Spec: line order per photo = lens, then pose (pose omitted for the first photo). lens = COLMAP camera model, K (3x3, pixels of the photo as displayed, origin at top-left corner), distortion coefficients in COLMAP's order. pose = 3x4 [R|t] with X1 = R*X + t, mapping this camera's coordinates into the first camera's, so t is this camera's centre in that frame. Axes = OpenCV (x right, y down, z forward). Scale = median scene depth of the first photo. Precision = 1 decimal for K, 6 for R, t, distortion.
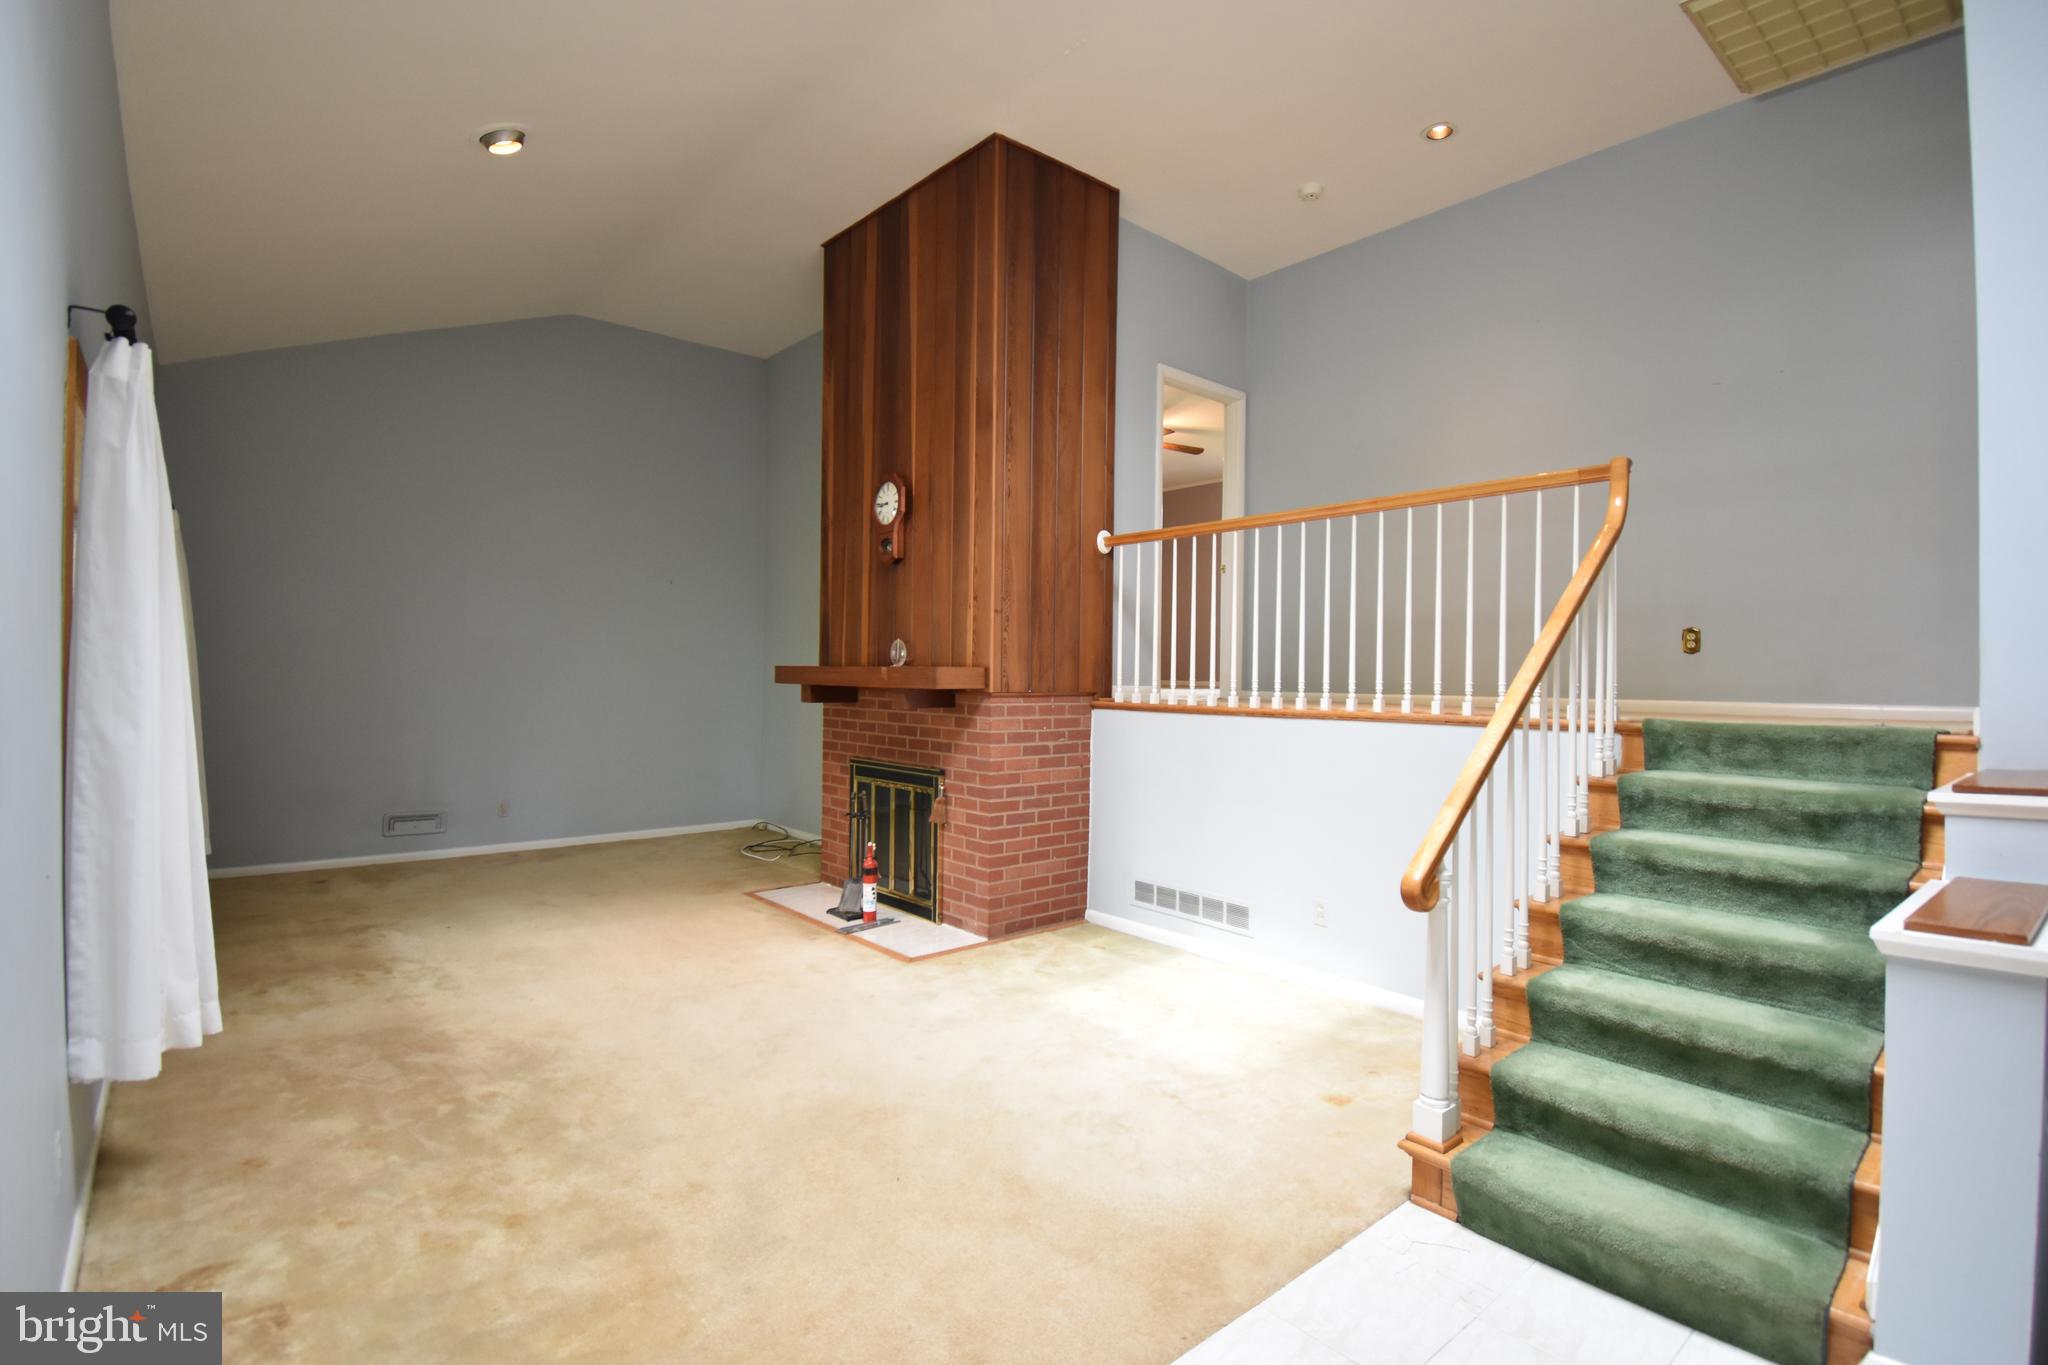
lens RADIAL K [[968.5, 0, 1024.0], [0, 968.5, 682.5], [0, 0, 1]] dist [0.001450, -0.019138]
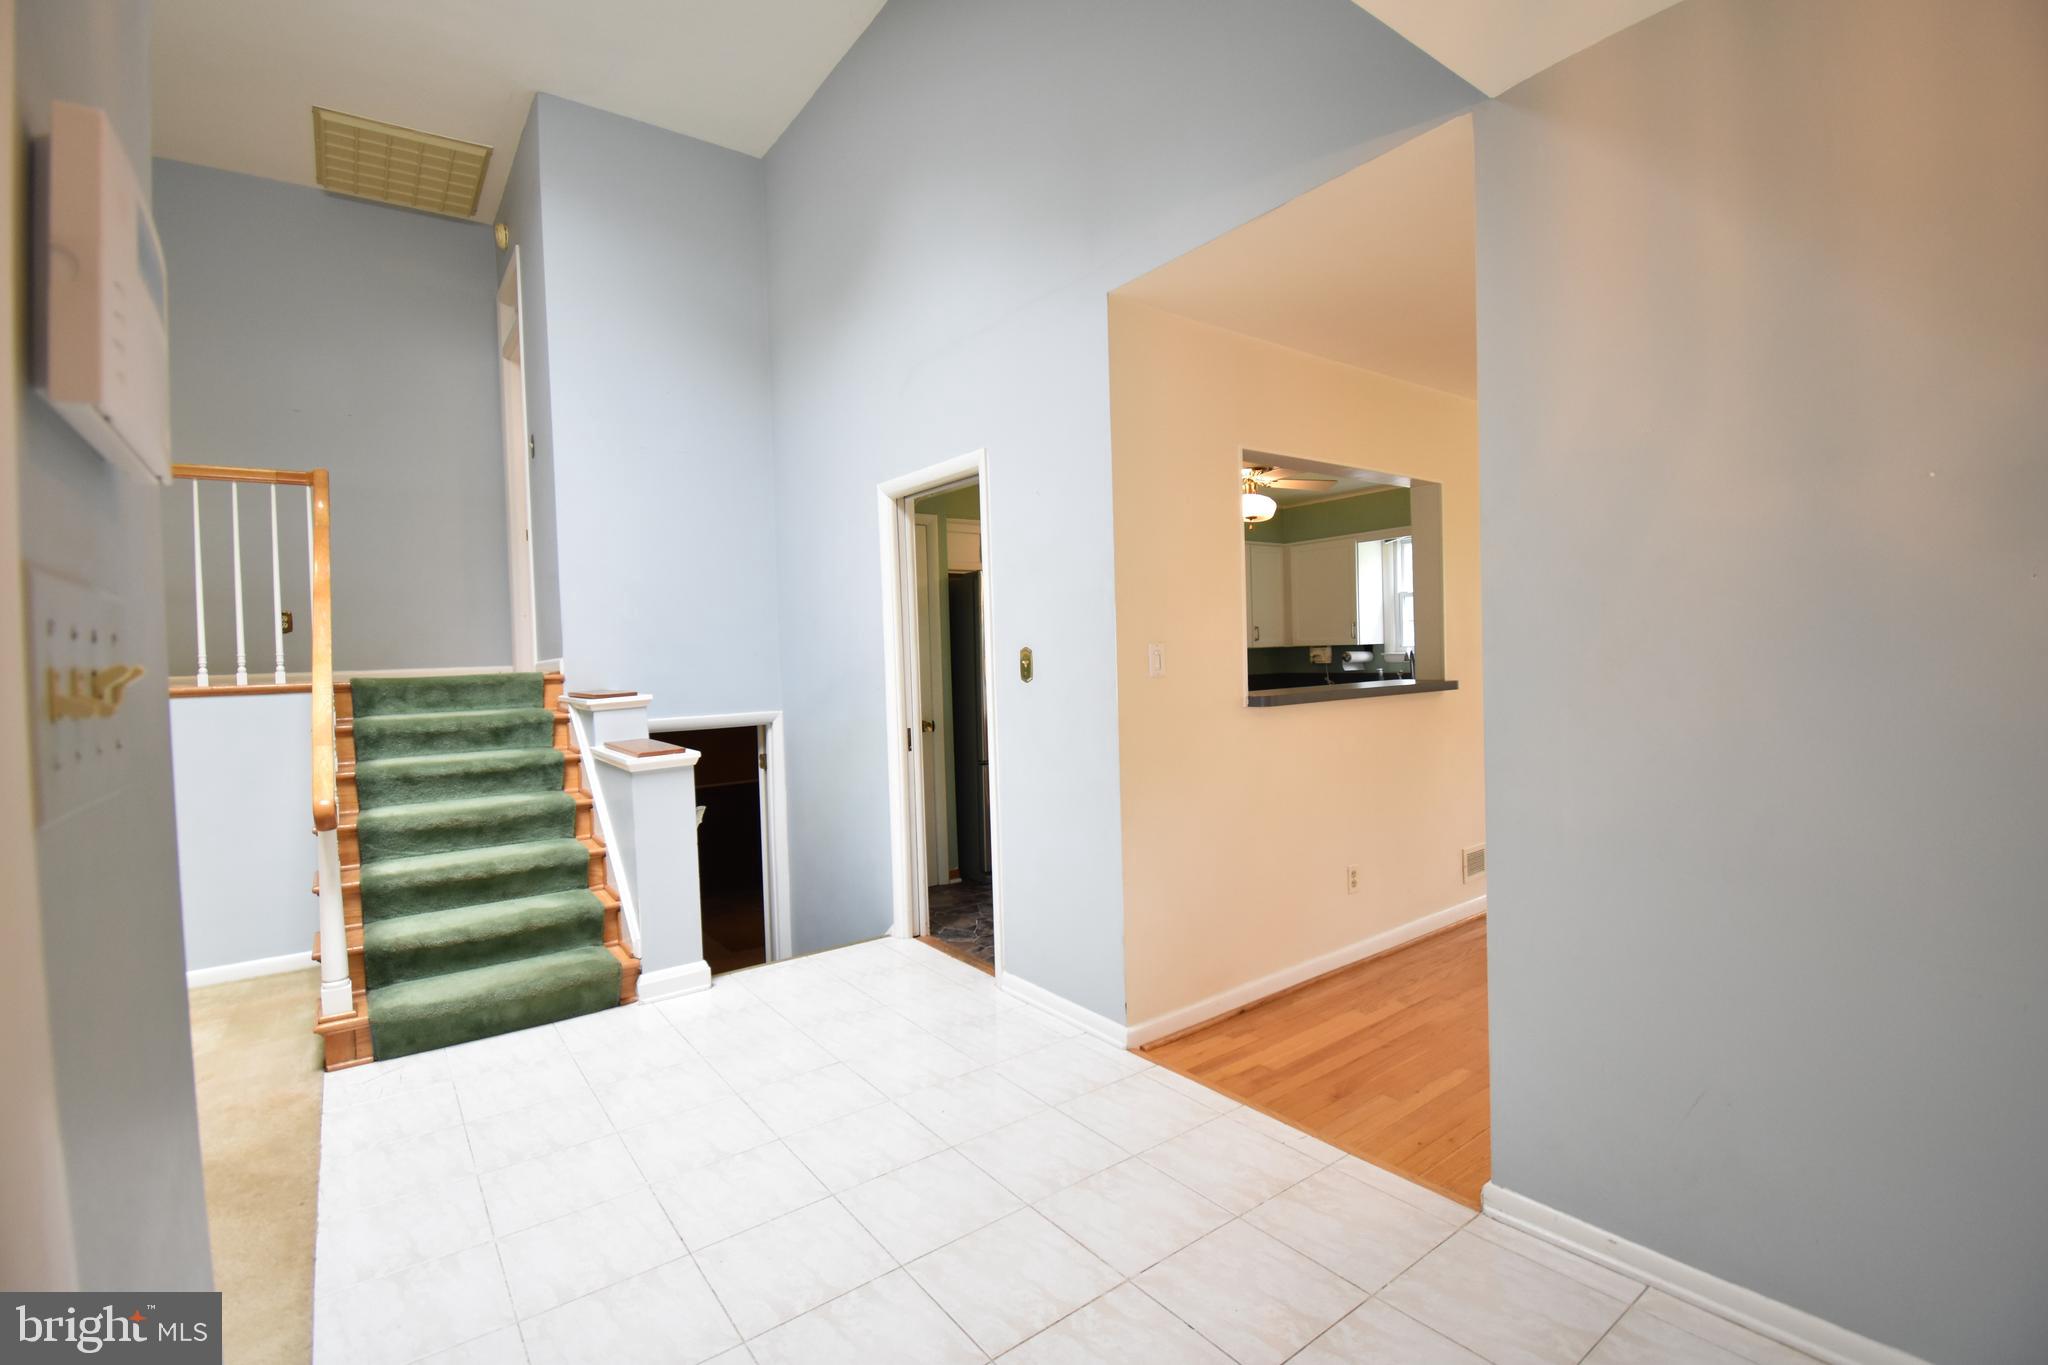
lens RADIAL K [[904.4, 0, 1022.3], [0, 904.4, 674.0], [0, 0, 1]] dist [0.019020, -0.025281]
pose [[0.069452, -0.039307, 0.996811, -0.609910], [0.037282, 0.998628, 0.036781, 0.024897], [-0.996888, 0.034608, 0.070822, 0.026444]]
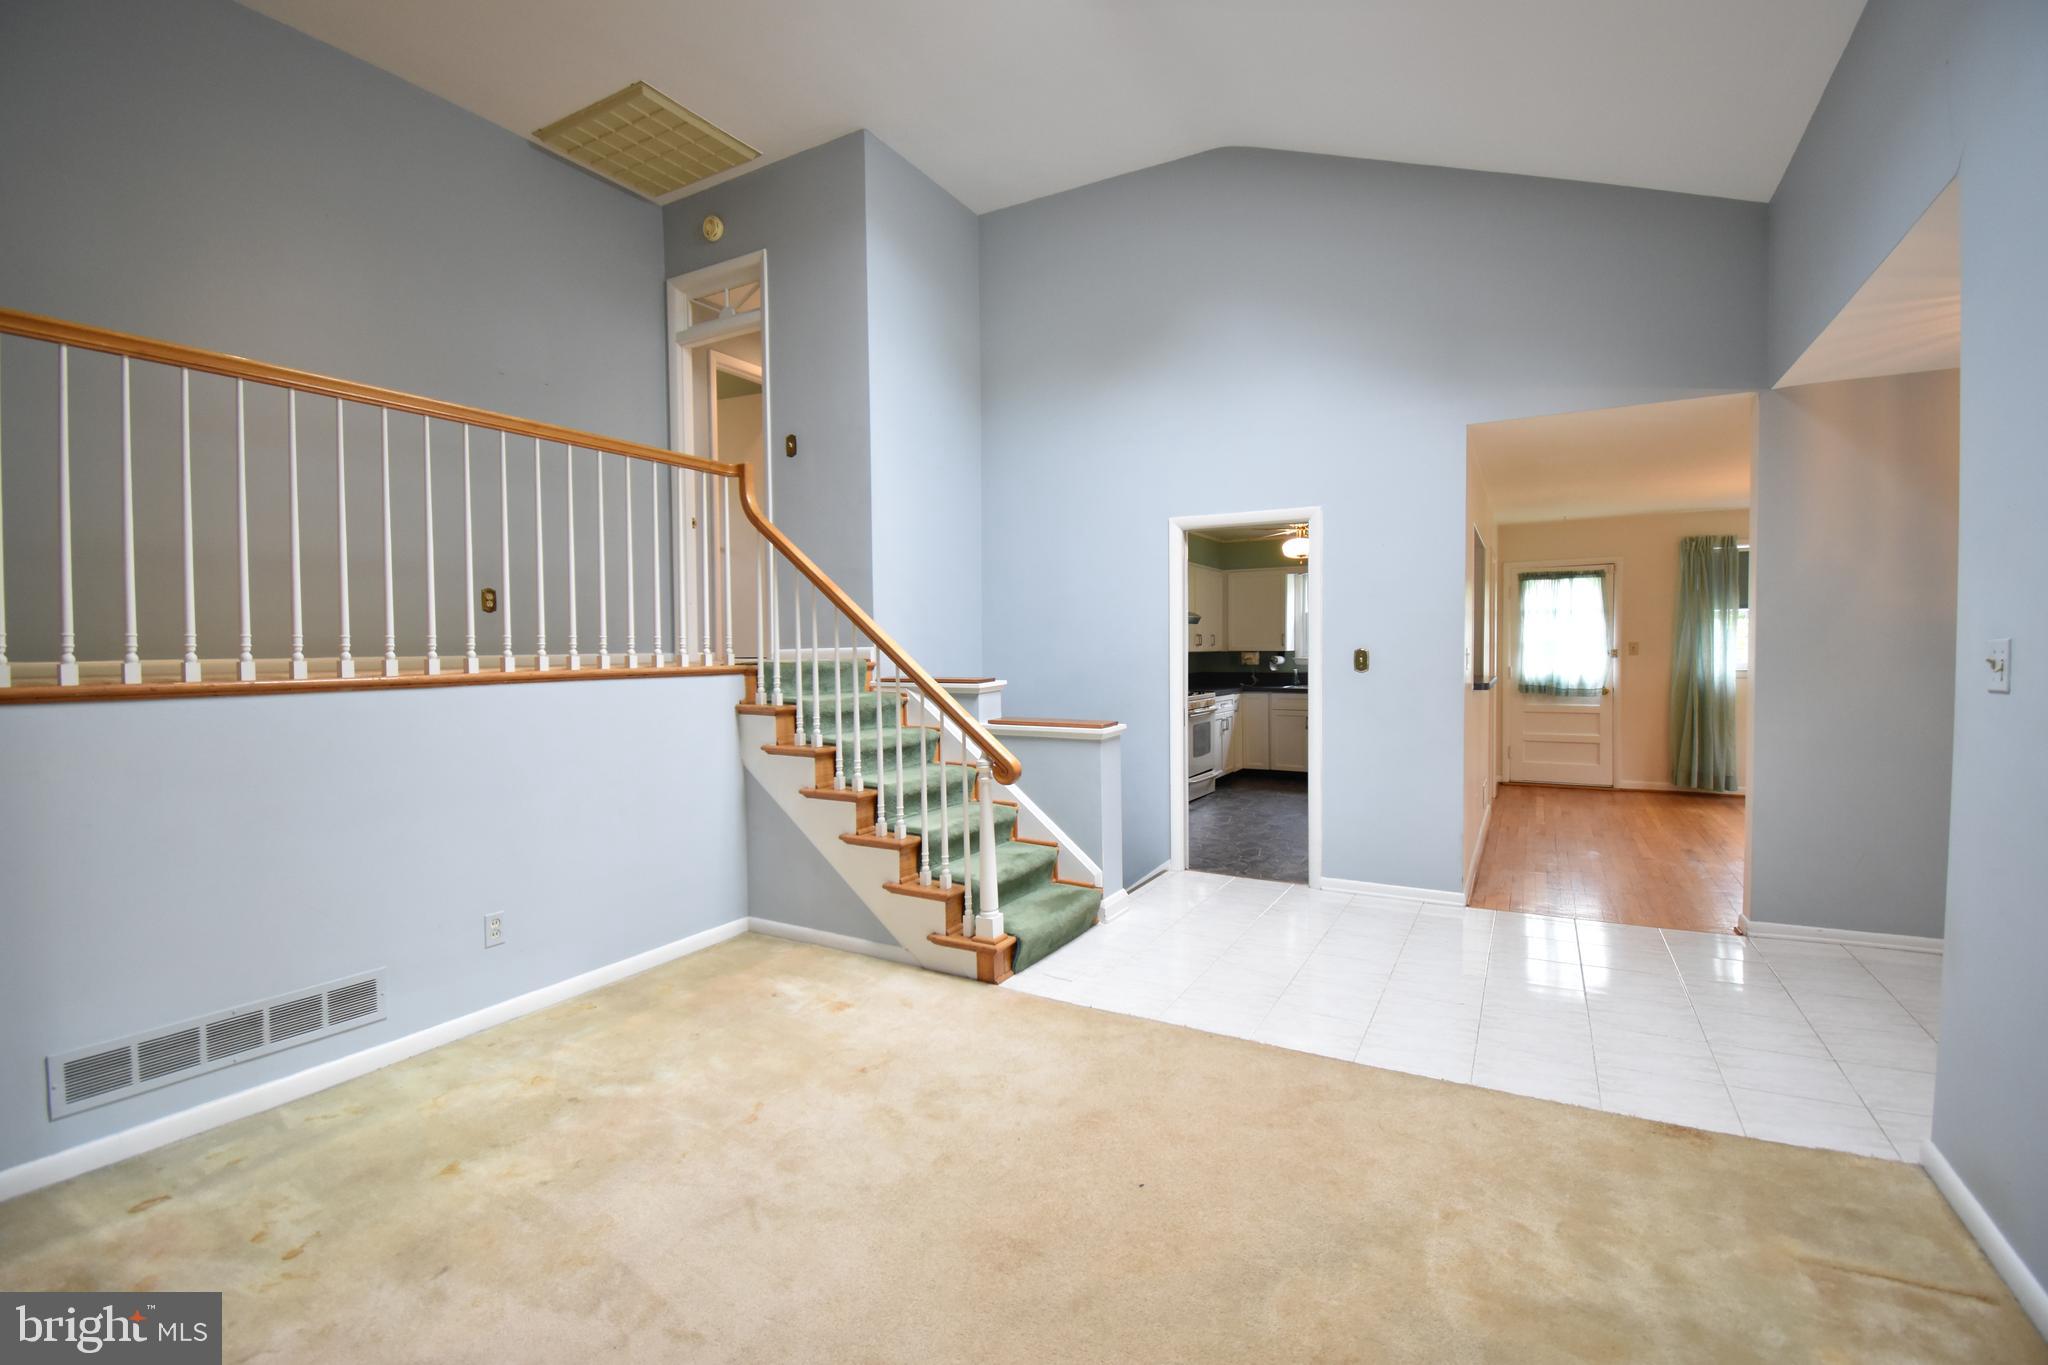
lens RADIAL K [[904.4, 0, 1022.3], [0, 904.4, 674.0], [0, 0, 1]] dist [0.019020, -0.025281]
pose [[-0.345290, -0.037290, 0.937755, -0.826716], [0.009108, 0.999030, 0.043080, 0.002782], [-0.938452, 0.023416, -0.344616, 1.324711]]
